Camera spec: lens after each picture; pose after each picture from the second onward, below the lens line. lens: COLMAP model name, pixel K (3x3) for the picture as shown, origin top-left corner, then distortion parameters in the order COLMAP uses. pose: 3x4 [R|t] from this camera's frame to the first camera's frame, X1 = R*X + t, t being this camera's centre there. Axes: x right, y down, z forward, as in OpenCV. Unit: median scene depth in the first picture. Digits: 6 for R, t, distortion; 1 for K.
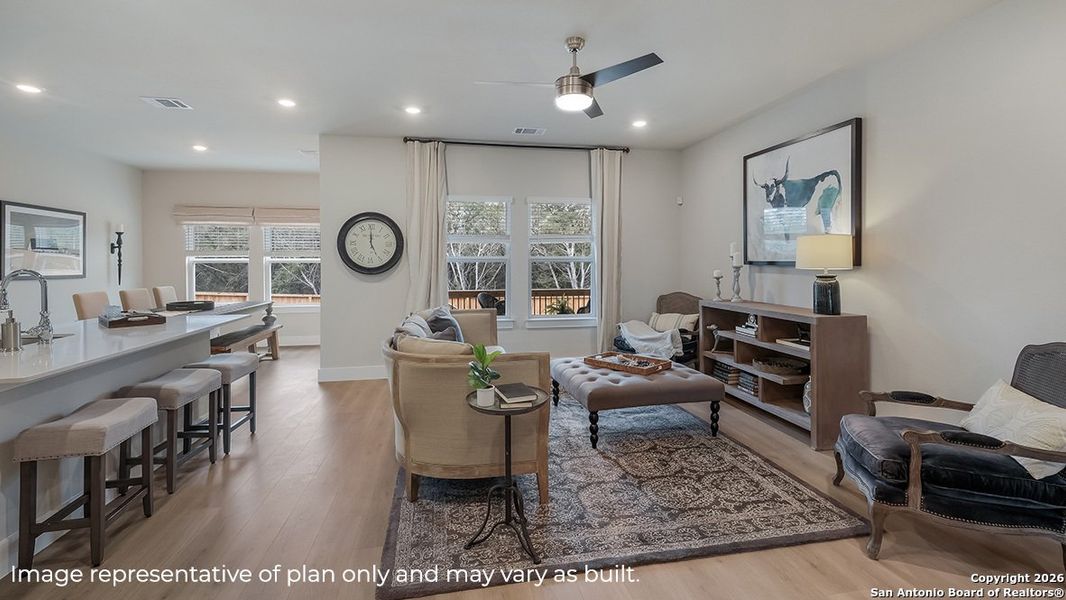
lens RADIAL K [[456.9, 0, 534.9], [0, 456.9, 253.9], [0, 0, 1]] dist [0.002127, 0.000451]
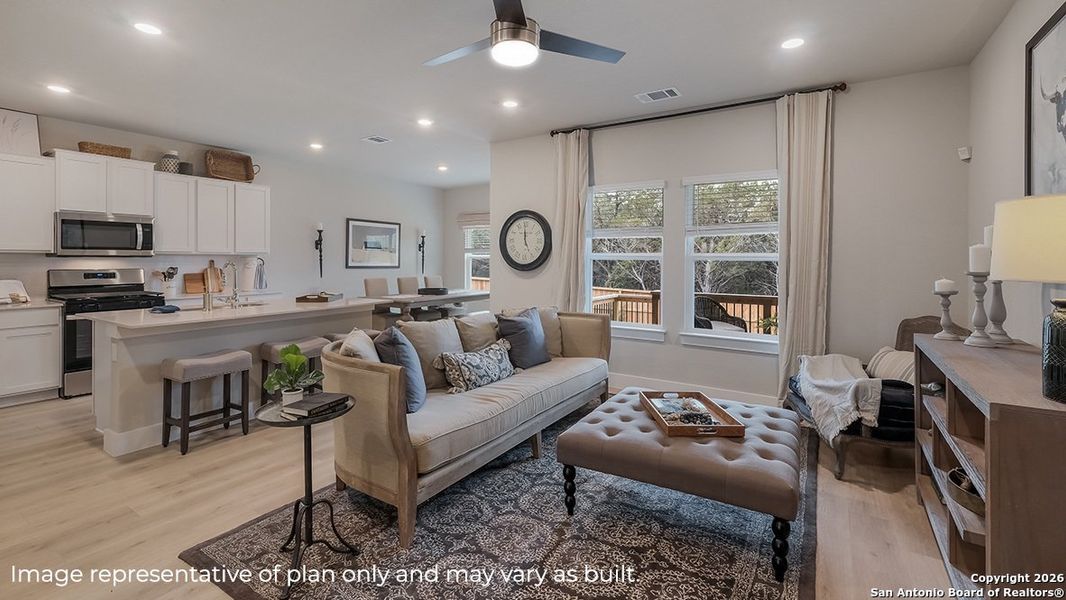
lens RADIAL K [[456.9, 0, 534.9], [0, 456.9, 253.9], [0, 0, 1]] dist [0.002127, 0.000451]
pose [[0.727673, 0.000806, -0.685923, 0.357489], [0.003321, 0.999983, 0.004698, 0.002259], [0.685916, -0.005696, 0.727659, 0.261523]]
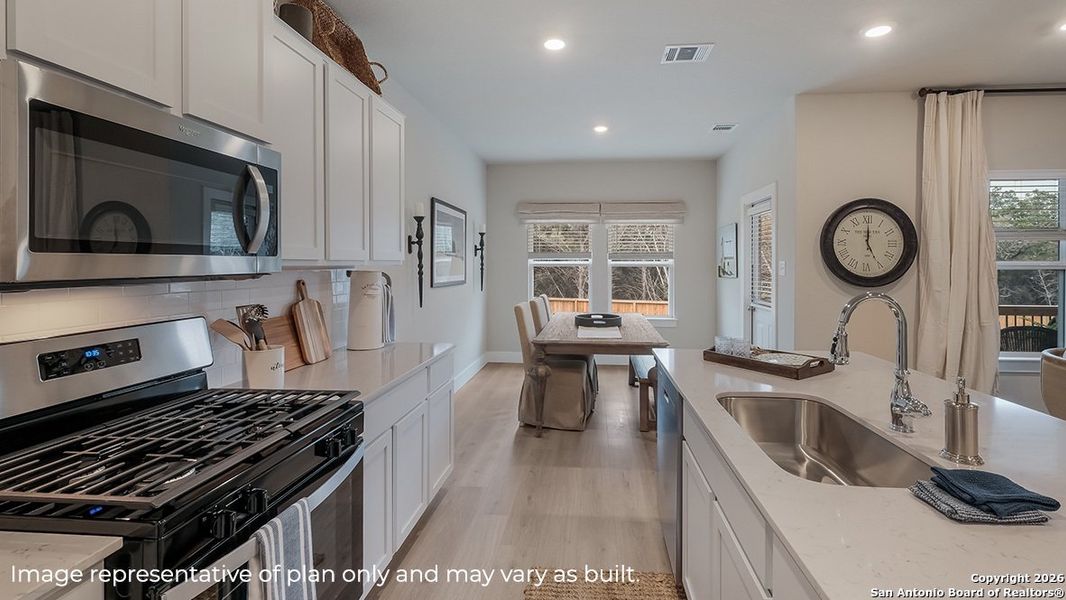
lens RADIAL K [[470.5, 0, 554.3], [0, 470.5, 270.1], [0, 0, 1]] dist [0.001648, 0.000265]
pose [[0.966196, 0.008222, -0.257679, -0.632045], [0.000185, 0.999469, 0.032585, -0.004632], [0.257810, -0.031531, 0.965681, 0.161069]]
